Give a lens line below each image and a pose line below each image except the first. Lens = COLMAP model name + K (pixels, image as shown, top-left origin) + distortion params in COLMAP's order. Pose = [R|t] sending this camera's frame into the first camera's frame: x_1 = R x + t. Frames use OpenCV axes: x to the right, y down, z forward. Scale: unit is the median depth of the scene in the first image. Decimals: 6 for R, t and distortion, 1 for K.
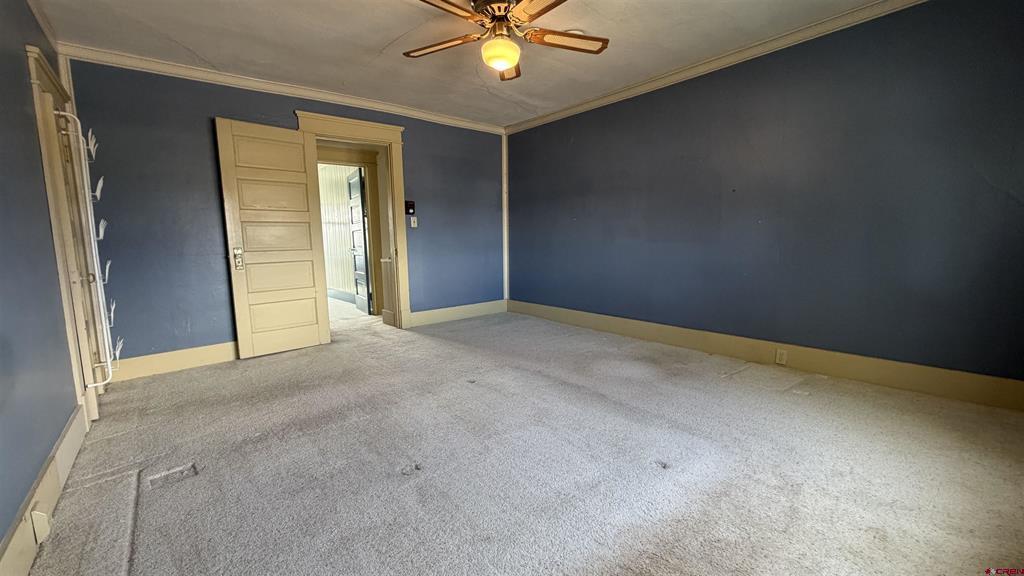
lens RADIAL K [[410.1, 0, 510.5], [0, 410.1, 286.7], [0, 0, 1]] dist [0.000183, -0.000710]
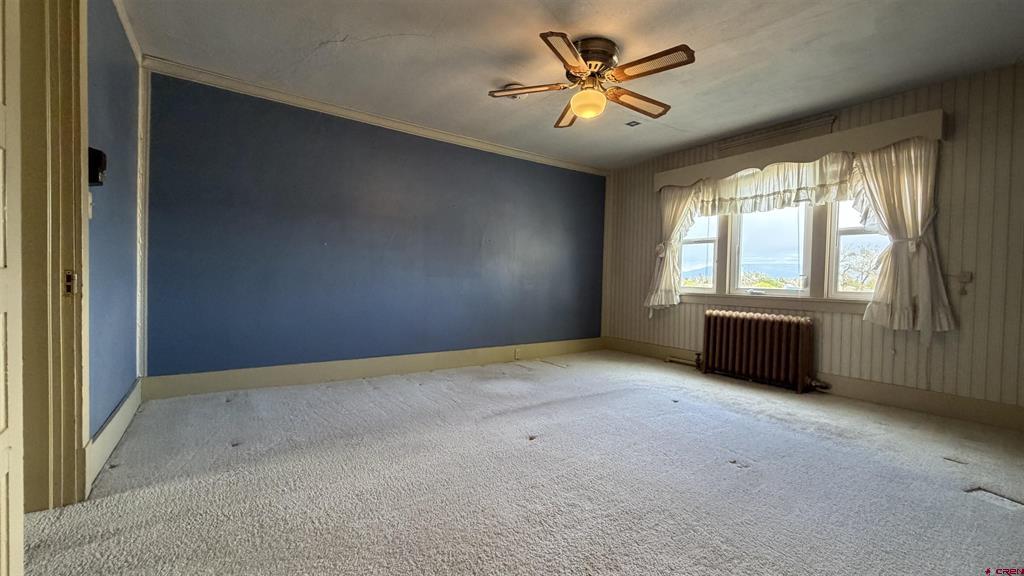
lens RADIAL K [[410.1, 0, 510.1], [0, 410.1, 289.0], [0, 0, 1]] dist [0.000183, -0.000710]
pose [[0.086929, 0.000530, 0.996214, -0.813920], [0.091814, 0.995740, -0.008541, -0.056510], [-0.991975, 0.092209, 0.086510, 0.824641]]
